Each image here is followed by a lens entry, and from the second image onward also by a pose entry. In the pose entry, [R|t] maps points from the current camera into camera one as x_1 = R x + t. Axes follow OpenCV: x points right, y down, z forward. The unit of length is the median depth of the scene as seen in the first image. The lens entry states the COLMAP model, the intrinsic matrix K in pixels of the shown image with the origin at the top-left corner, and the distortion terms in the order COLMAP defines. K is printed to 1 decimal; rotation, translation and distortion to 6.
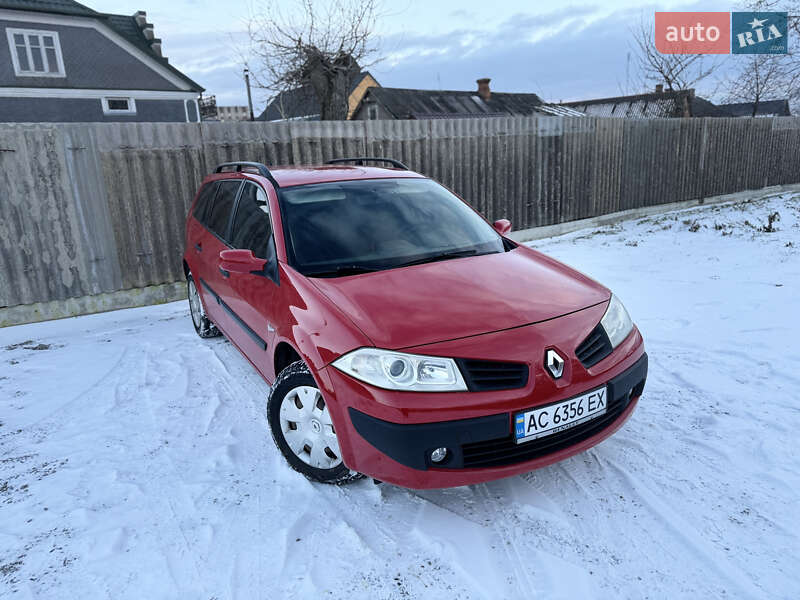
lens RADIAL K [[562.6, 0, 397.2], [0, 562.6, 299.3], [0, 0, 1]] dist [0.036692, -0.042936]
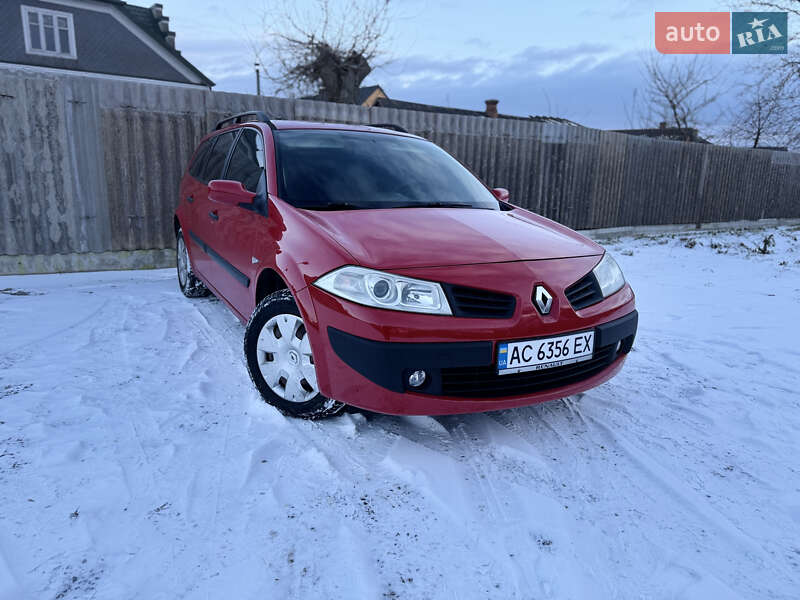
lens RADIAL K [[562.6, 0, 401.2], [0, 562.6, 299.4], [0, 0, 1]] dist [0.036692, -0.042936]
pose [[0.997090, 0.074696, 0.015248, 0.015786], [-0.074153, 0.996684, -0.033495, 0.125732], [-0.017700, 0.032267, 0.999323, 0.025769]]
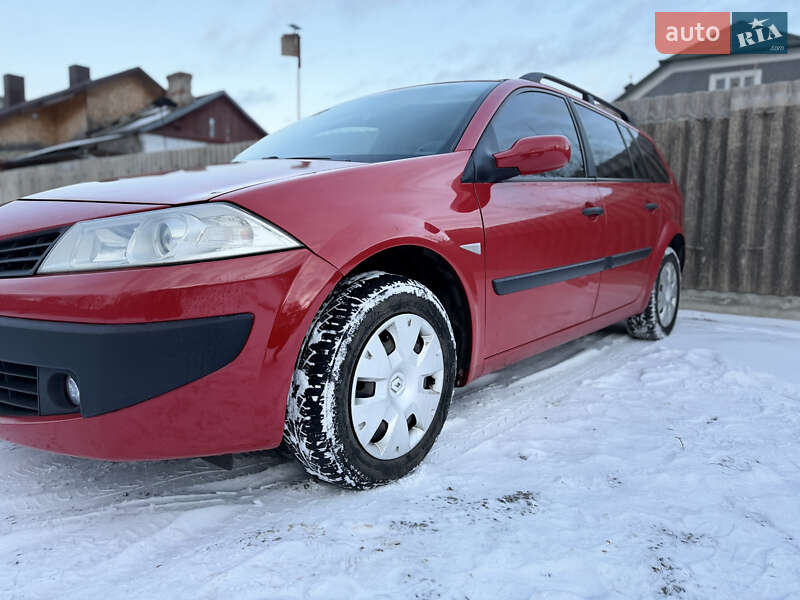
lens RADIAL K [[562.6, 0, 393.1], [0, 562.6, 299.9], [0, 0, 1]] dist [0.036692, -0.042936]
pose [[0.345230, 0.161397, -0.924536, 0.797301], [-0.260576, 0.962855, 0.070785, -0.002502], [0.901619, 0.216475, 0.374463, 0.924554]]
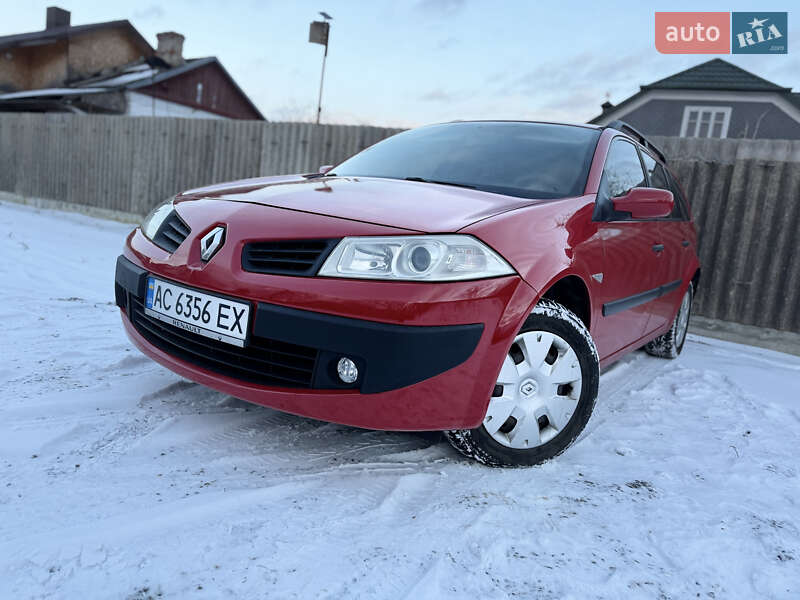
lens RADIAL K [[562.6, 0, 396.6], [0, 562.6, 297.8], [0, 0, 1]] dist [0.036692, -0.042936]
pose [[0.410390, 0.218880, -0.885252, 0.805774], [-0.361858, 0.930154, 0.062230, 0.035432], [0.837042, 0.294797, 0.460929, 0.671718]]
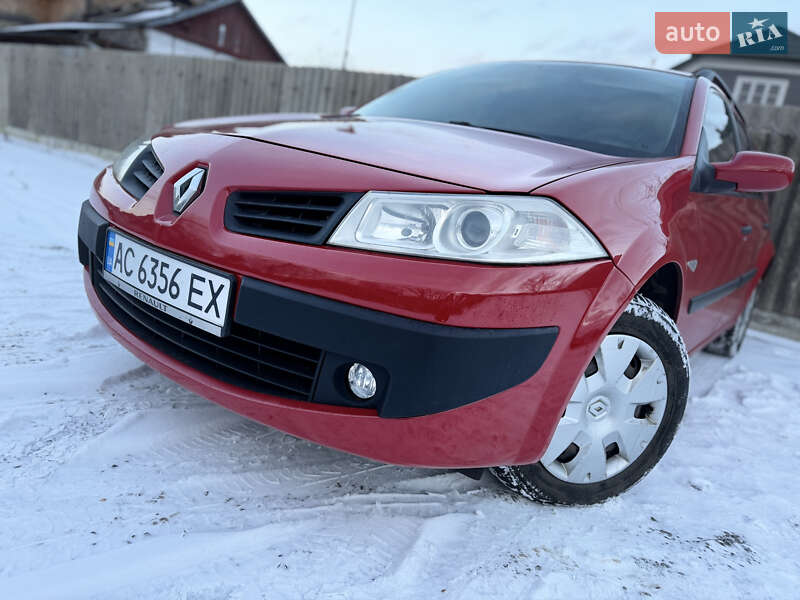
lens RADIAL K [[562.6, 0, 393.5], [0, 562.6, 306.6], [0, 0, 1]] dist [0.036692, -0.042936]
pose [[0.365123, 0.313601, -0.876550, 0.662158], [-0.416688, 0.897027, 0.147357, 0.040055], [0.832500, 0.311444, 0.458199, 0.723969]]
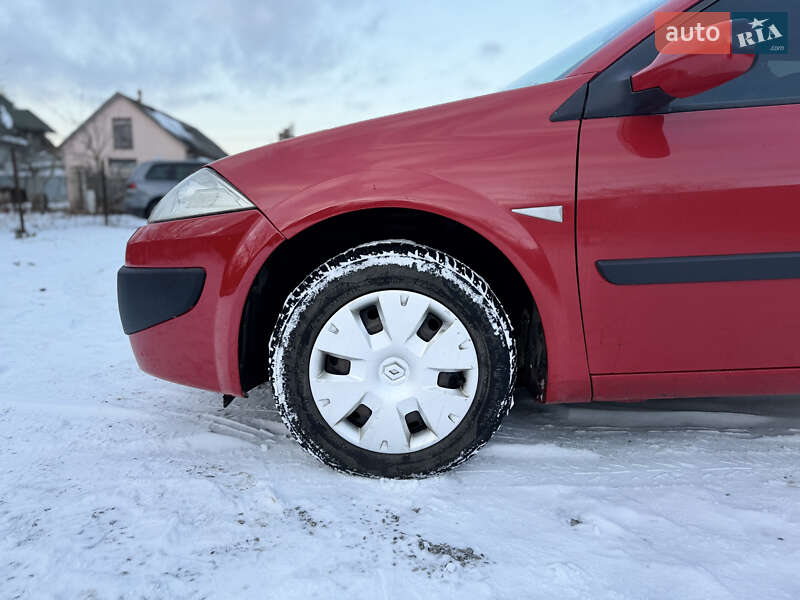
lens RADIAL K [[562.6, 0, 395.0], [0, 562.6, 294.7], [0, 0, 1]] dist [0.036692, -0.042936]
pose [[-0.492912, 0.176270, -0.852037, 0.702660], [-0.191115, 0.933414, 0.303667, -0.085490], [0.848830, 0.312518, -0.426403, 1.314805]]
